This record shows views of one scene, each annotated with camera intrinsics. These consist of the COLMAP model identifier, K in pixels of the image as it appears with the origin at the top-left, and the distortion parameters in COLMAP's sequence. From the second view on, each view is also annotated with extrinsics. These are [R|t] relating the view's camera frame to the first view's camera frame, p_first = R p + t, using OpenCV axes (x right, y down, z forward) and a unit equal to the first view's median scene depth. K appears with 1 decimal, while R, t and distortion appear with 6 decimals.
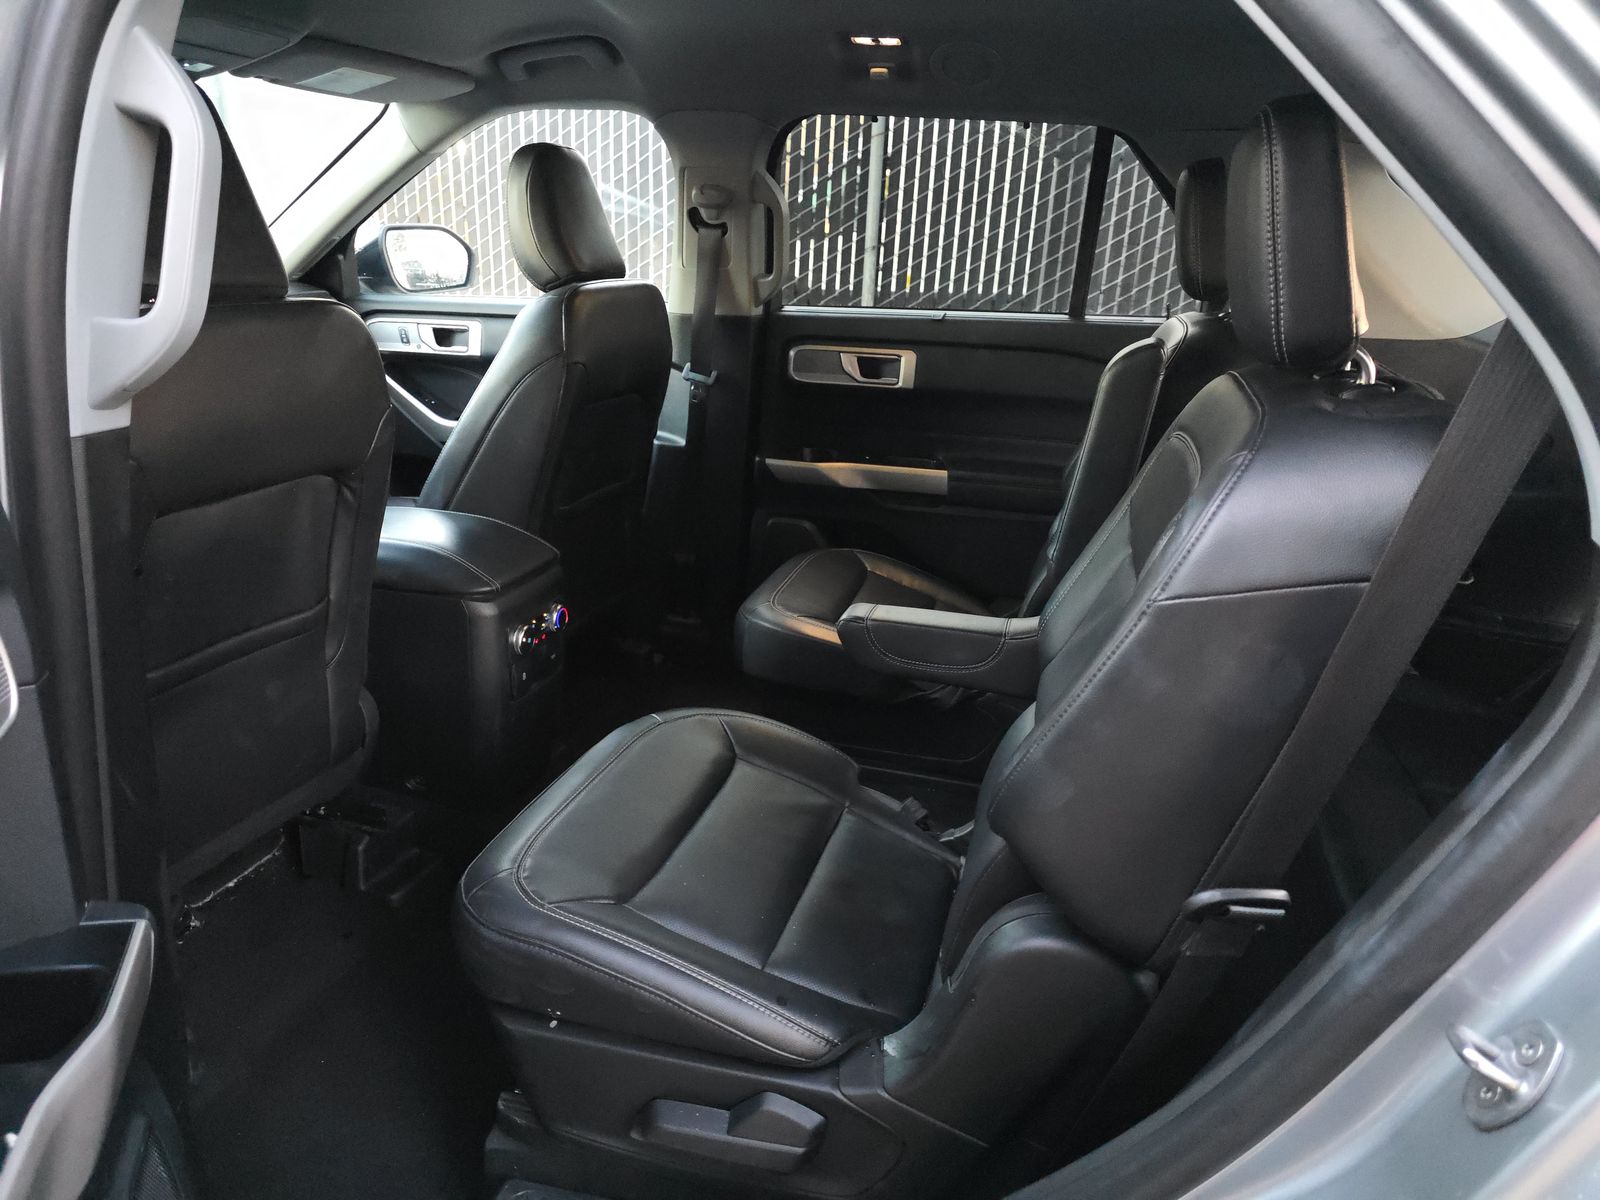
lens RADIAL K [[1091.4, 0, 802.5], [0, 1091.4, 608.3], [0, 0, 1]] dist [0.014236, -0.001317]
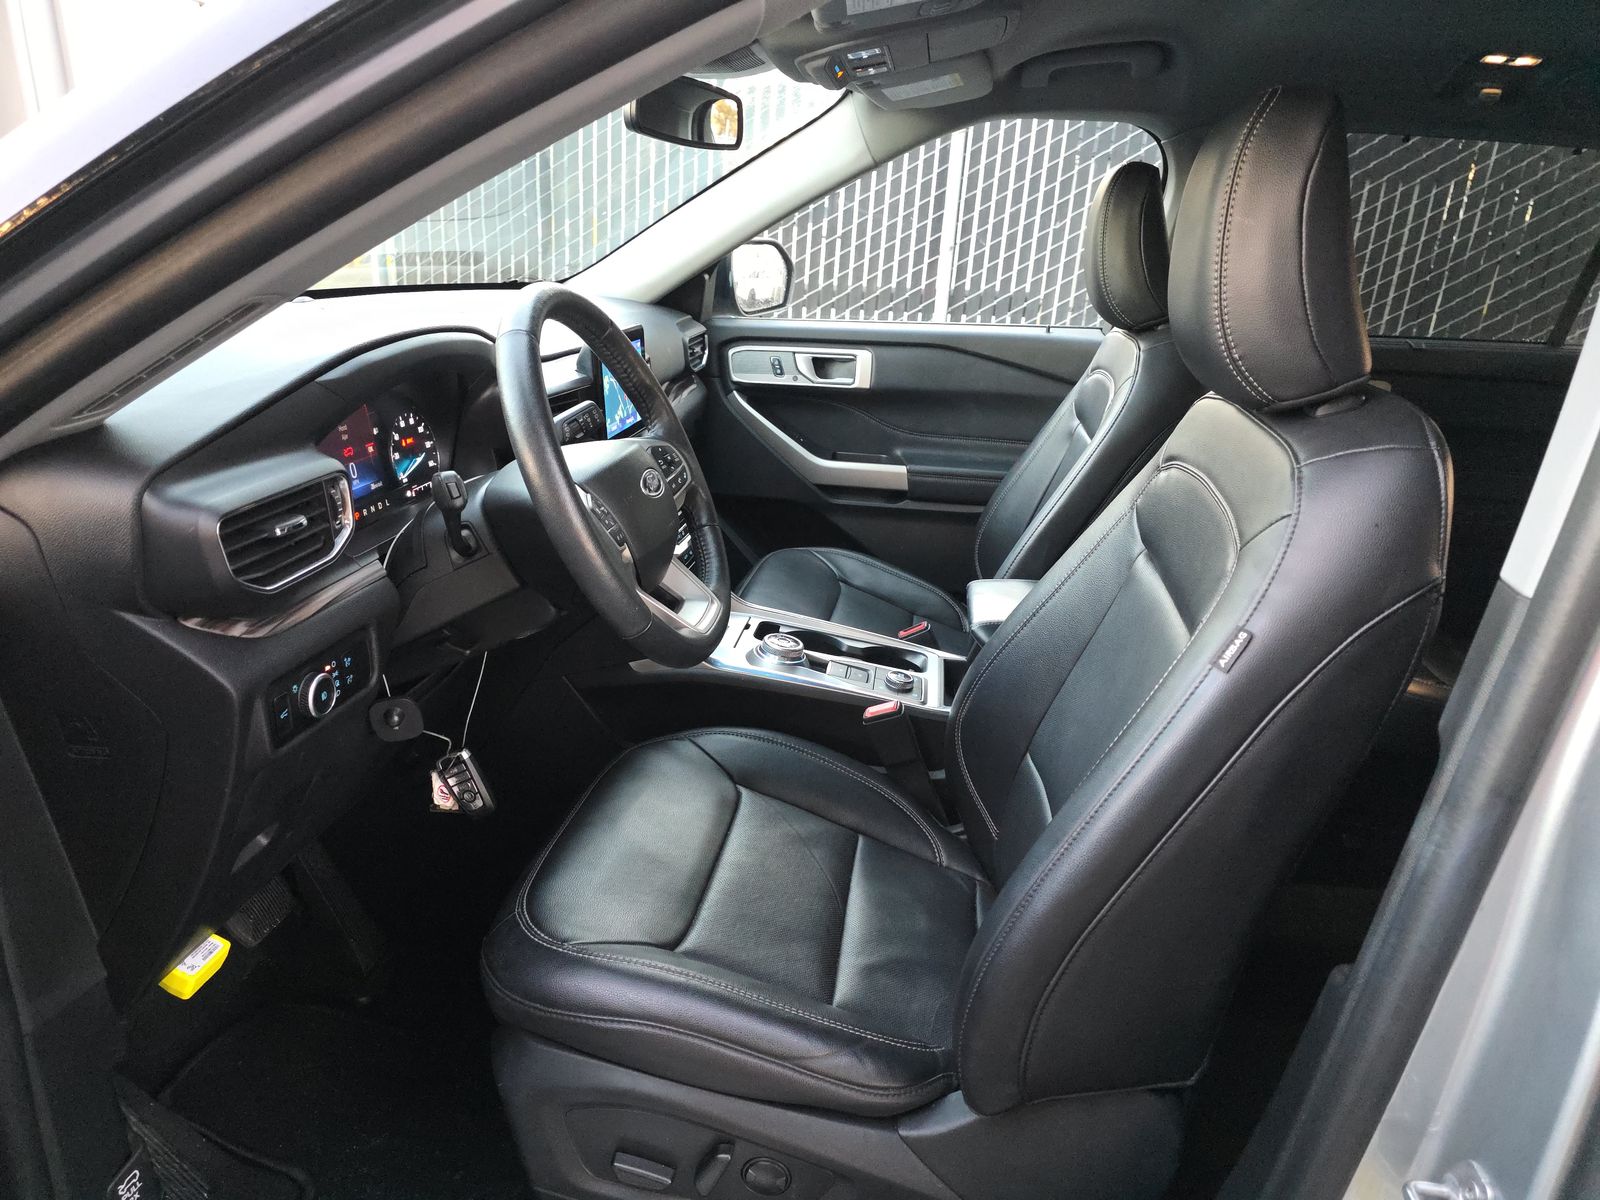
lens RADIAL K [[1091.4, 0, 802.5], [0, 1091.4, 608.3], [0, 0, 1]] dist [0.014236, -0.001317]
pose [[0.991509, -0.026846, 0.127236, -0.194827], [0.025194, 0.999576, 0.014572, -0.027419], [-0.127573, -0.011243, 0.991765, 0.049088]]
